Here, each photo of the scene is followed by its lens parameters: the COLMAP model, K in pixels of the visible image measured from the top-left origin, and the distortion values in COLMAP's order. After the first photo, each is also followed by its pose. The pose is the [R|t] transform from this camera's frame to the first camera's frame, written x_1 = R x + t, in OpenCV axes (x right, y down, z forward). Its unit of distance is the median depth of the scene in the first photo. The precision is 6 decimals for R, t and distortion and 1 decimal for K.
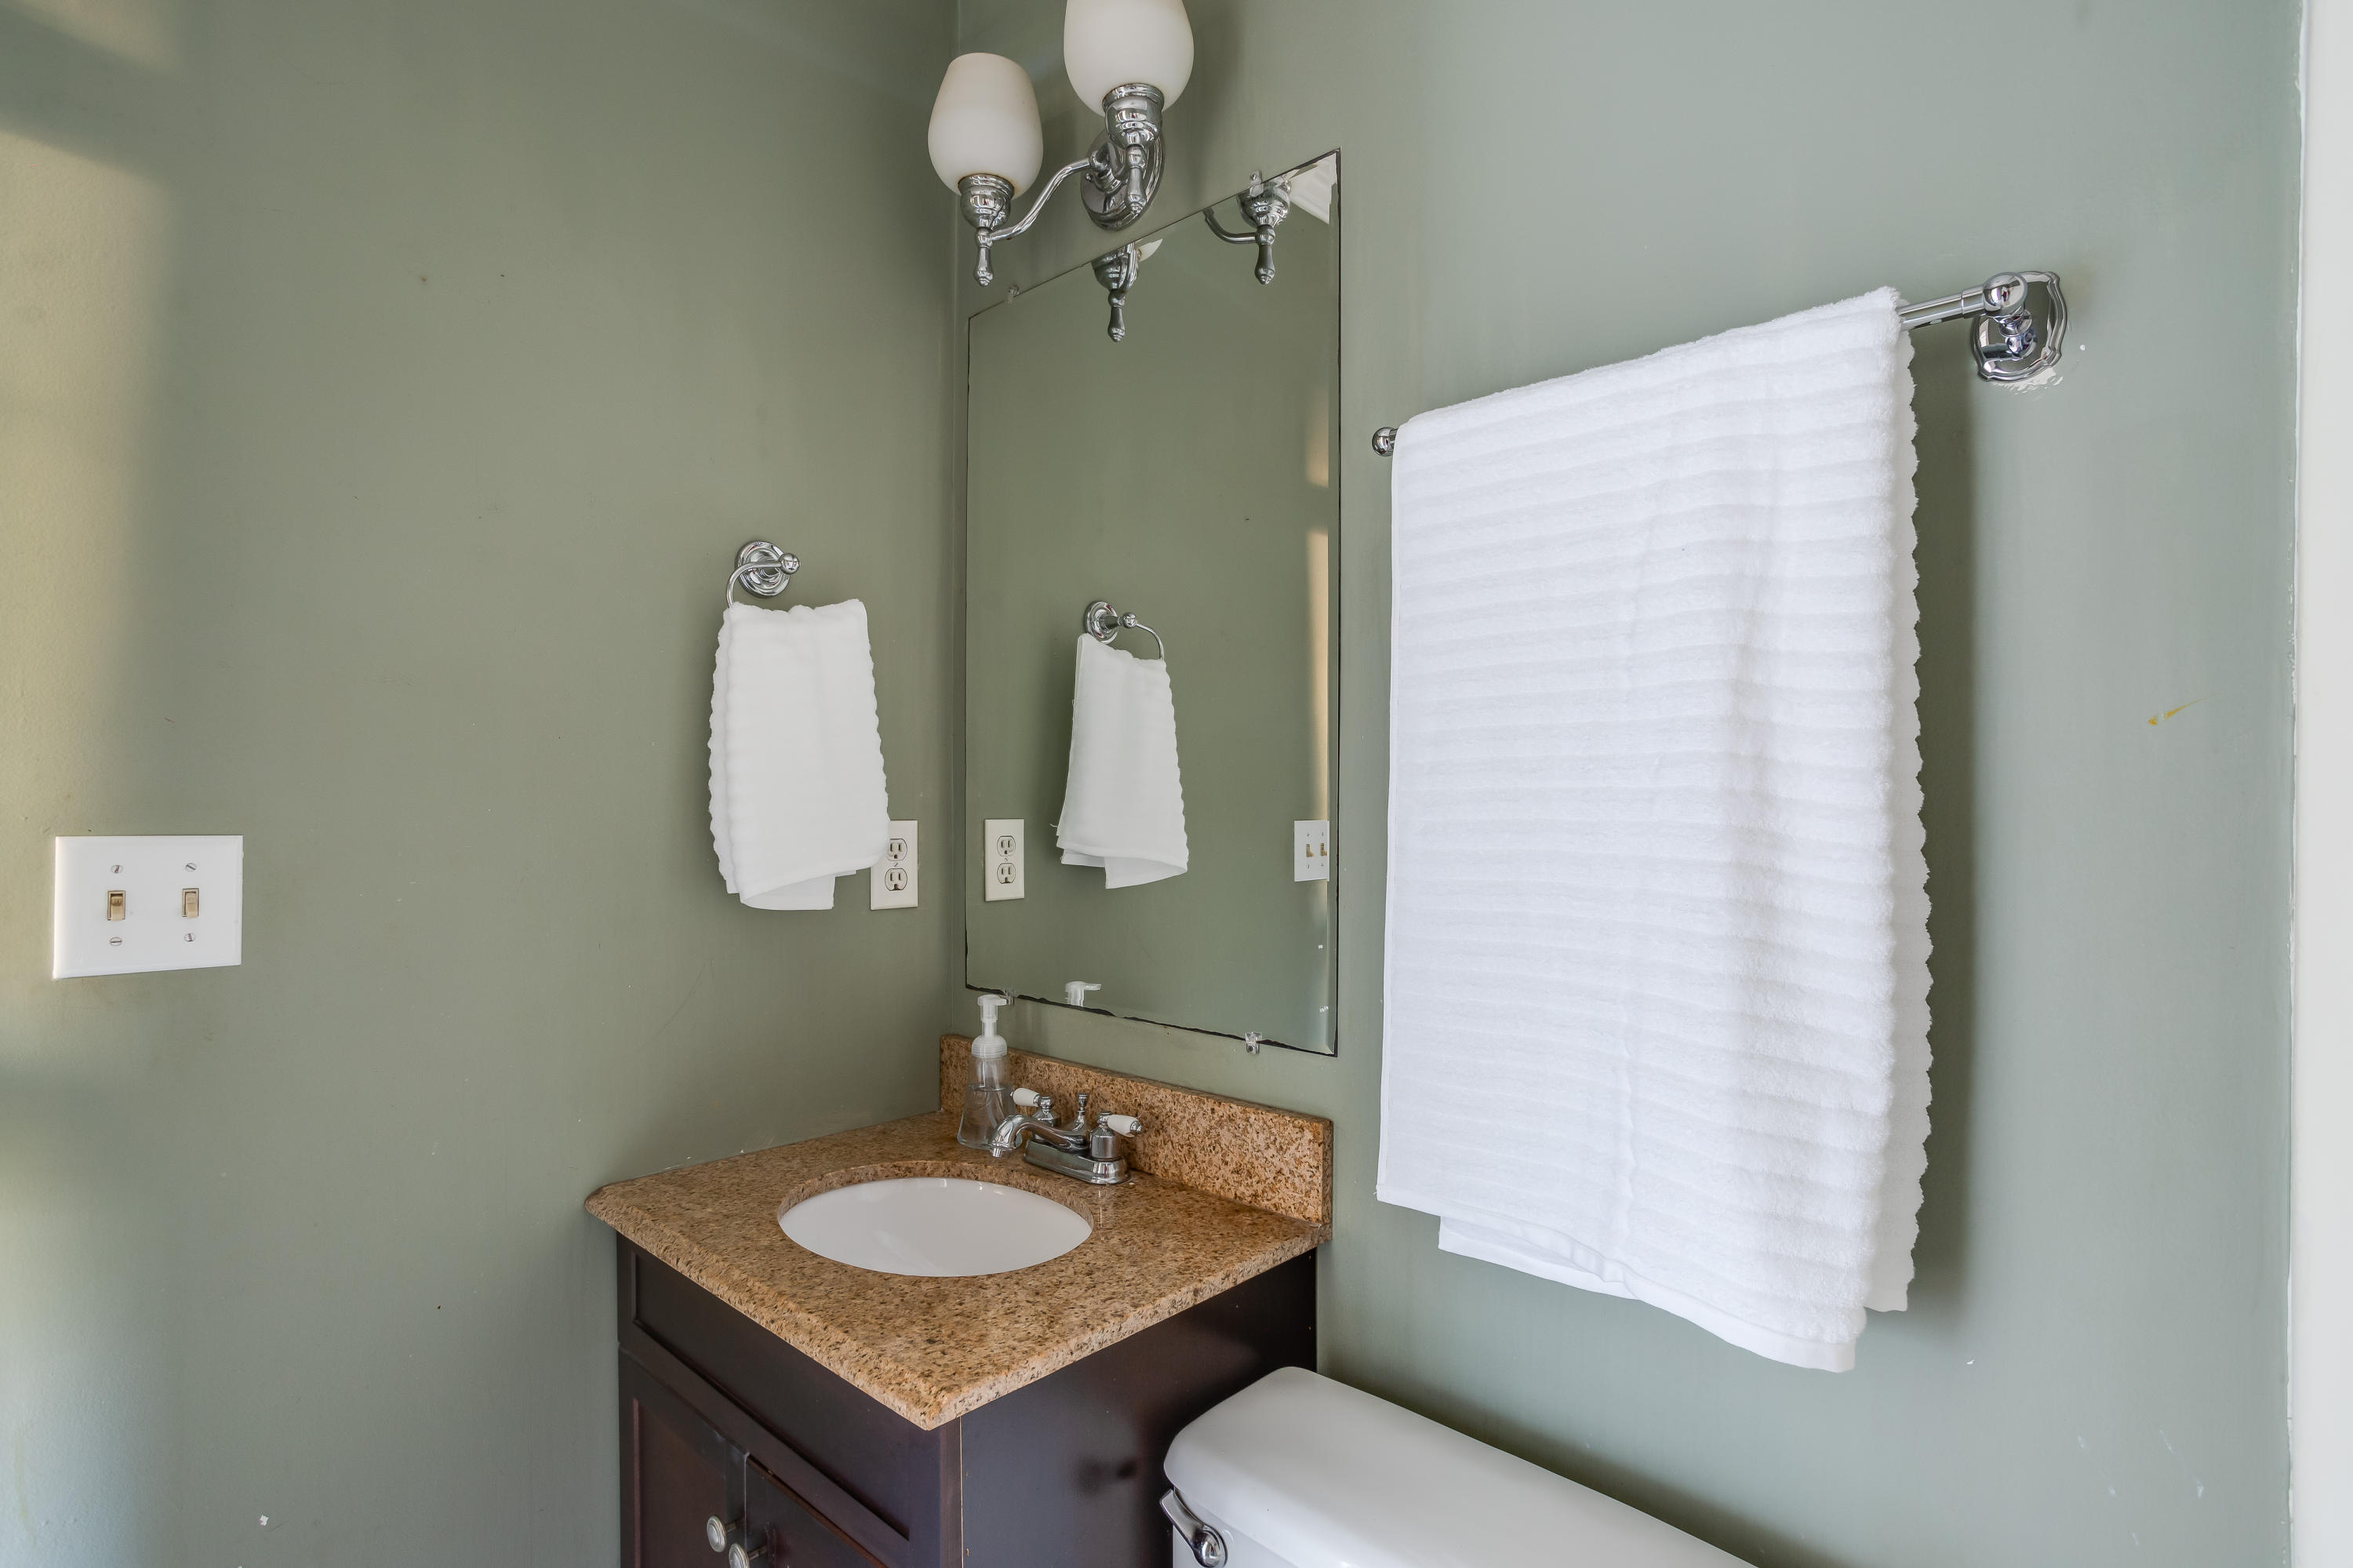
lens RADIAL K [[1138.5, 0, 1177.0], [0, 1138.5, 804.4], [0, 0, 1]] dist [-0.033499, 0.014644]
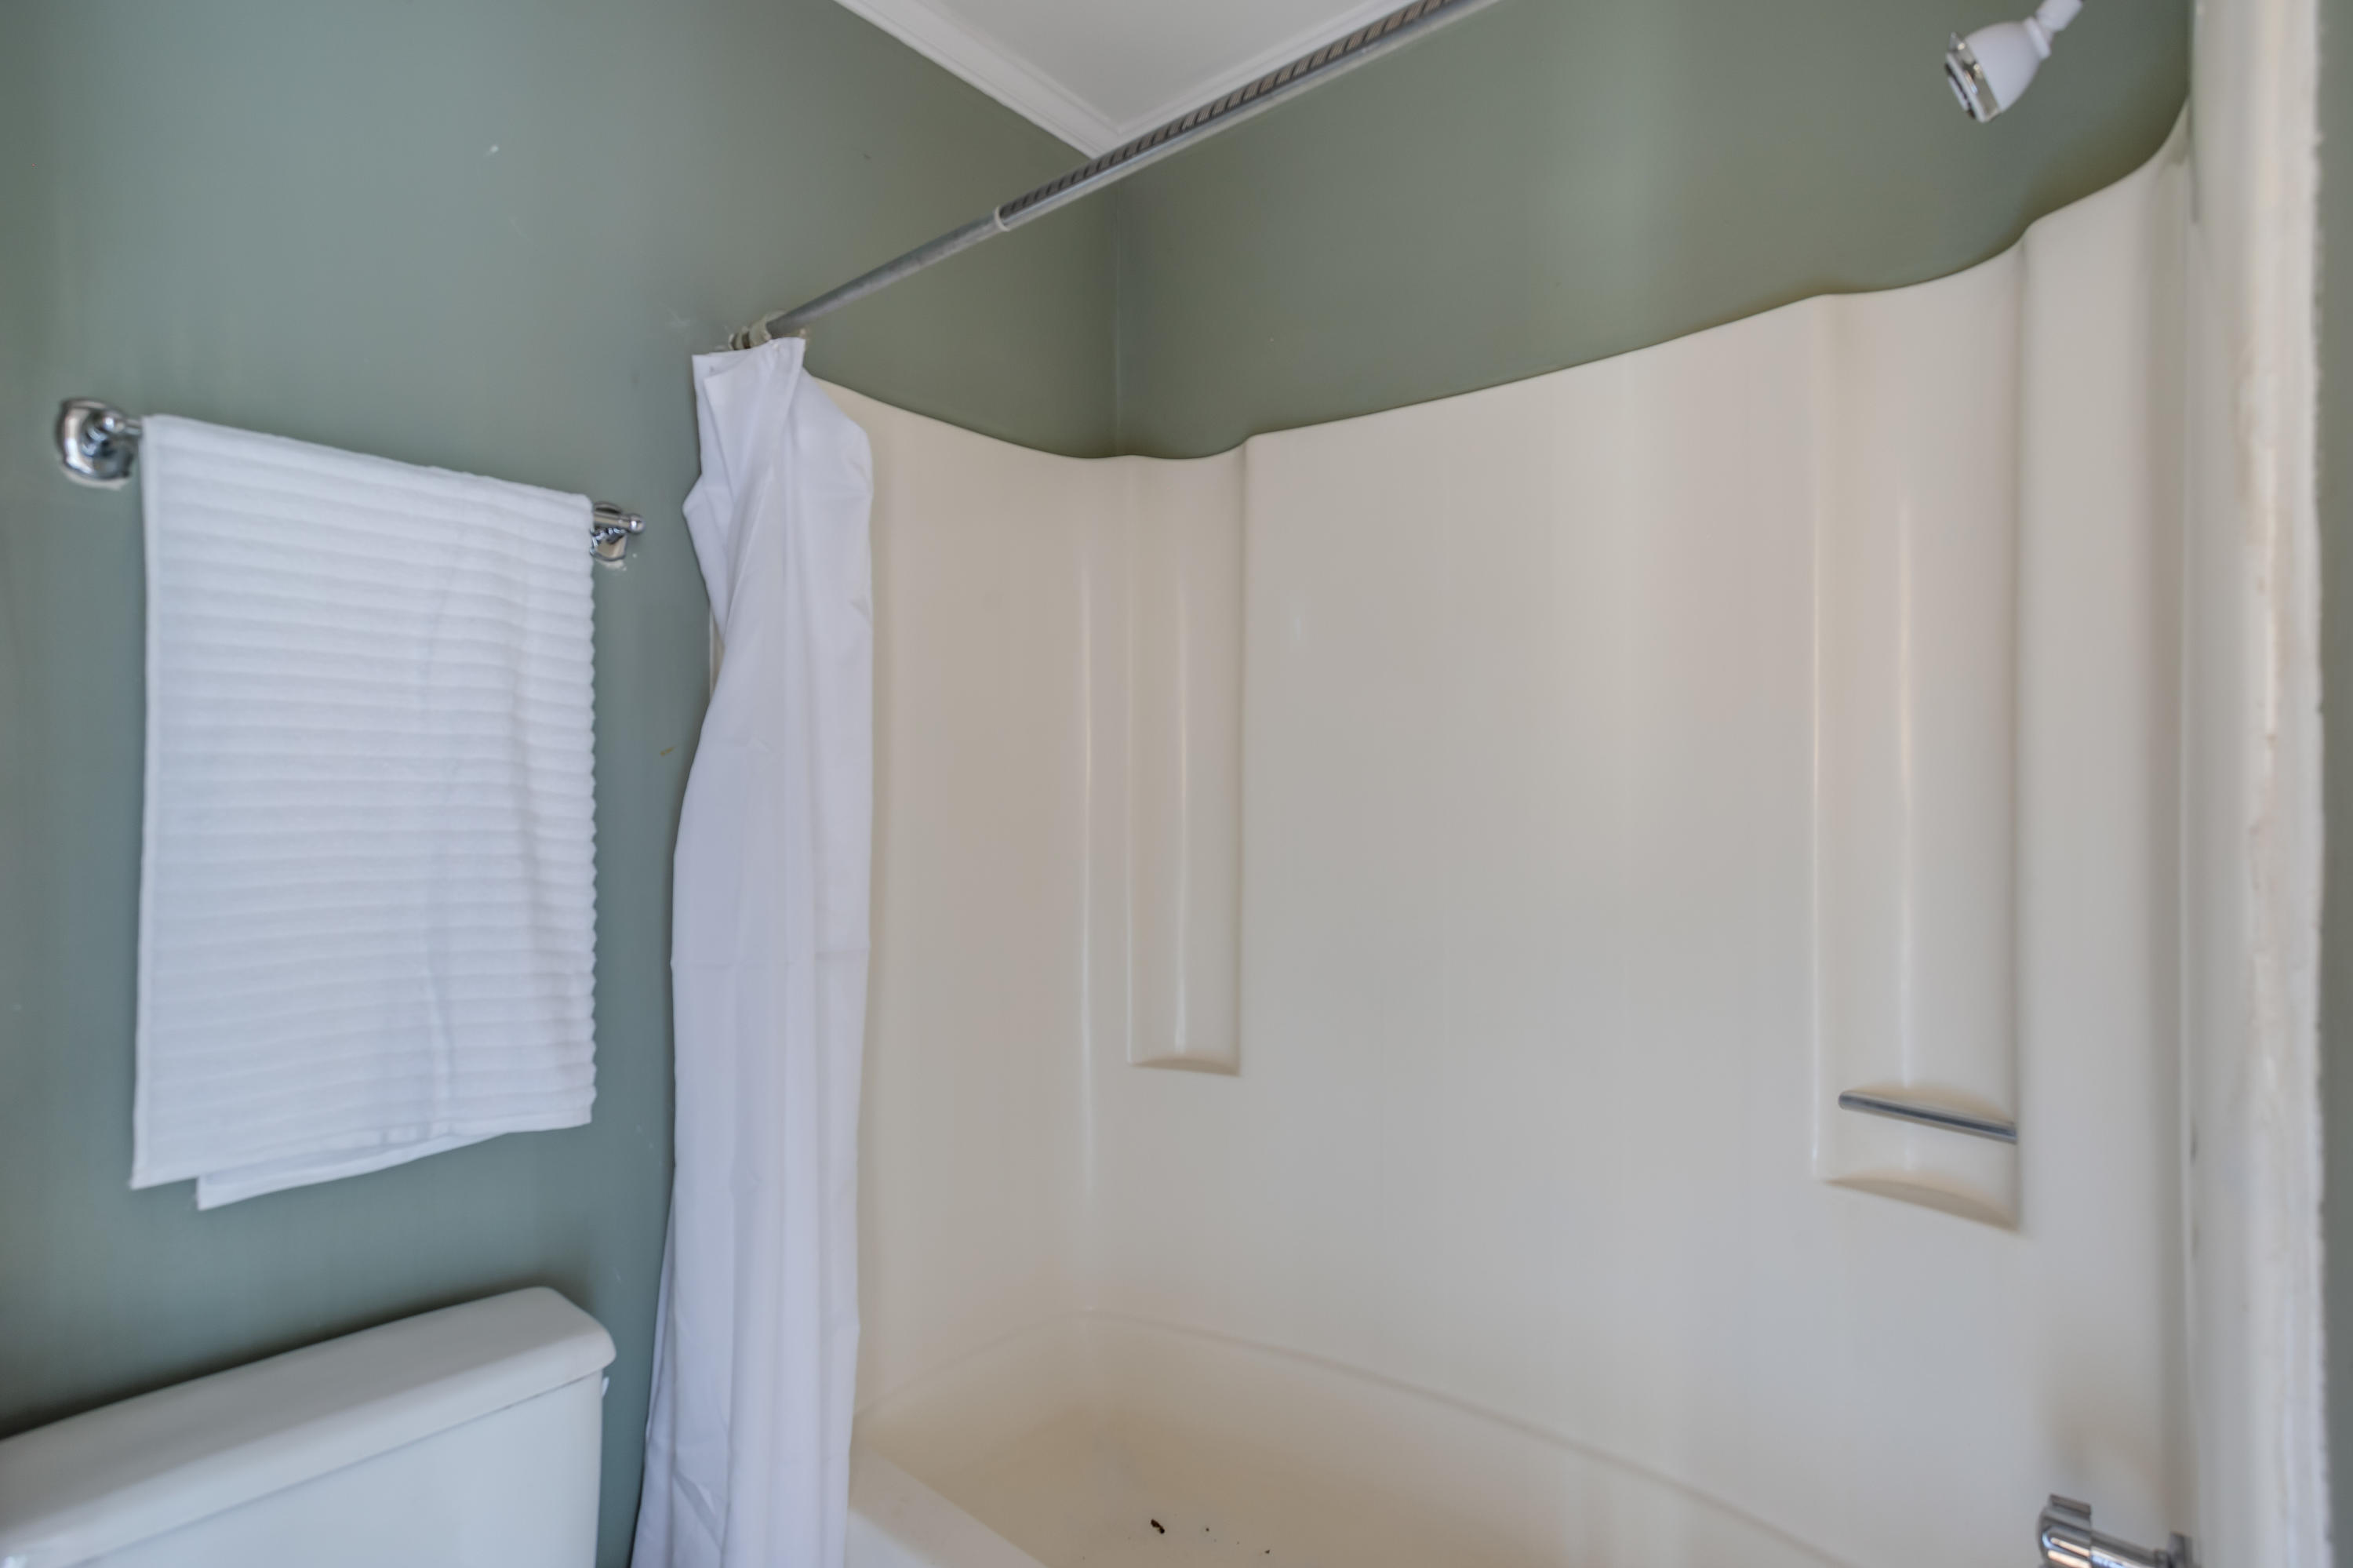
lens RADIAL K [[1138.5, 0, 1176.3], [0, 1138.5, 785.9], [0, 0, 1]] dist [-0.033499, 0.014644]
pose [[-0.042640, 0.015754, 0.998966, -1.067487], [-0.001983, 0.999872, -0.015853, 0.010970], [-0.999089, -0.002657, -0.042603, 0.151079]]
